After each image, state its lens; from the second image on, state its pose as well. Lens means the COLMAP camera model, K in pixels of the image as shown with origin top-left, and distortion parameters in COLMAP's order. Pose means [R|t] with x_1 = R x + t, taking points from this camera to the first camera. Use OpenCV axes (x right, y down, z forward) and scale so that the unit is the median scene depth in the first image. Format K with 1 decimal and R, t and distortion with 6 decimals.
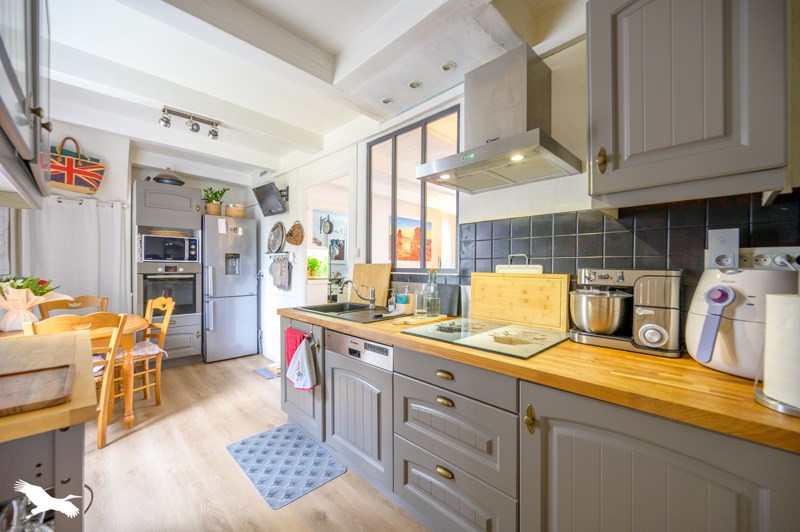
lens RADIAL K [[315.1, 0, 402.6], [0, 315.1, 267.9], [0, 0, 1]] dist [0.001130, 0.000098]
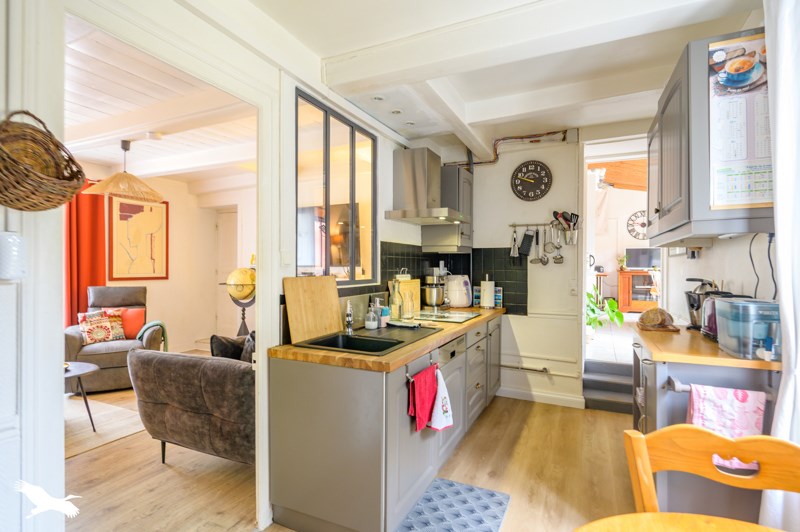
lens RADIAL K [[407.7, 0, 397.6], [0, 407.7, 263.2], [0, 0, 1]] dist [-0.000258, -0.000179]
pose [[-0.335544, -0.000965, 0.942024, -1.440331], [-0.000551, 1.000000, 0.000829, -0.063165], [-0.942024, -0.000241, -0.335545, 1.632224]]
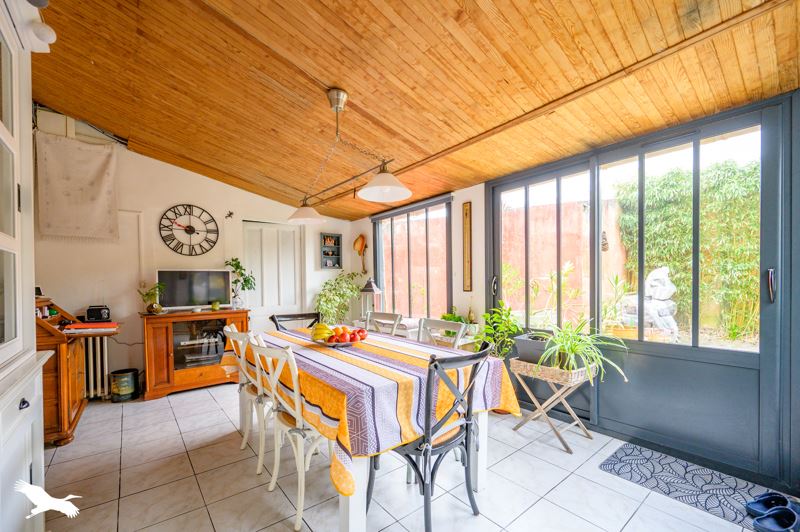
lens RADIAL K [[315.1, 0, 391.6], [0, 315.1, 283.5], [0, 0, 1]] dist [0.001130, 0.000098]
pose [[-0.997302, 0.012598, 0.072316, -0.952834], [0.014000, 0.999723, 0.018910, -0.088577], [-0.072058, 0.019872, -0.997202, 1.081925]]
